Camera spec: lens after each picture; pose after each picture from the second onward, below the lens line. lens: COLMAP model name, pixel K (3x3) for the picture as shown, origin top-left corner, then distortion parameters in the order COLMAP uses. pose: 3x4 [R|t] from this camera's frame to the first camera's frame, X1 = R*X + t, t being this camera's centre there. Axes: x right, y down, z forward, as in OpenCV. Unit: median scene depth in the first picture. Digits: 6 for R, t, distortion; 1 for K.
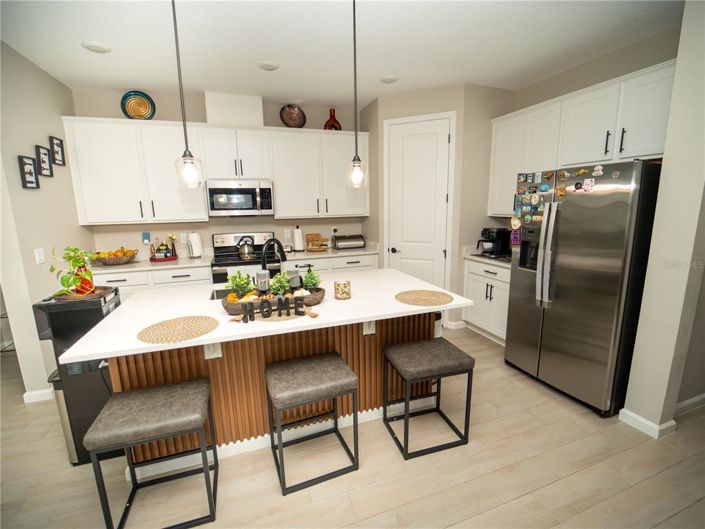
lens RADIAL K [[324.5, 0, 351.6], [0, 324.5, 266.9], [0, 0, 1]] dist [-0.020909, -0.000183]
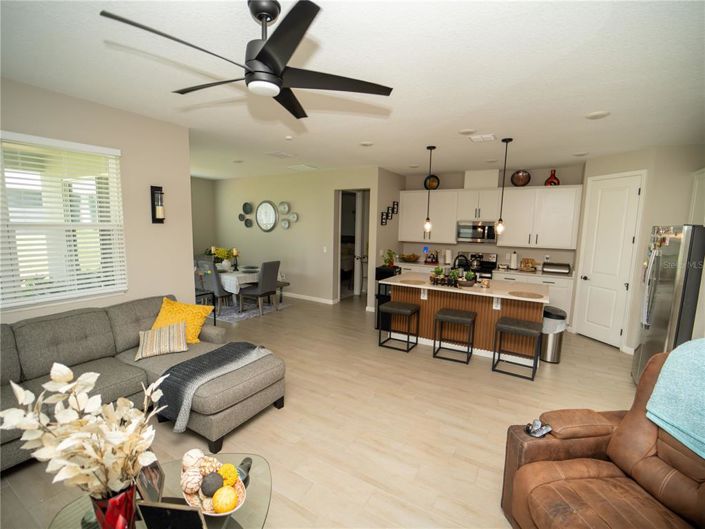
lens RADIAL K [[324.5, 0, 351.6], [0, 324.5, 266.9], [0, 0, 1]] dist [-0.020909, -0.000183]
pose [[0.630817, 0.127947, -0.765310, 0.547350], [-0.178772, 0.983742, 0.017109, 0.050169], [0.755056, 0.126024, 0.643435, -0.523131]]
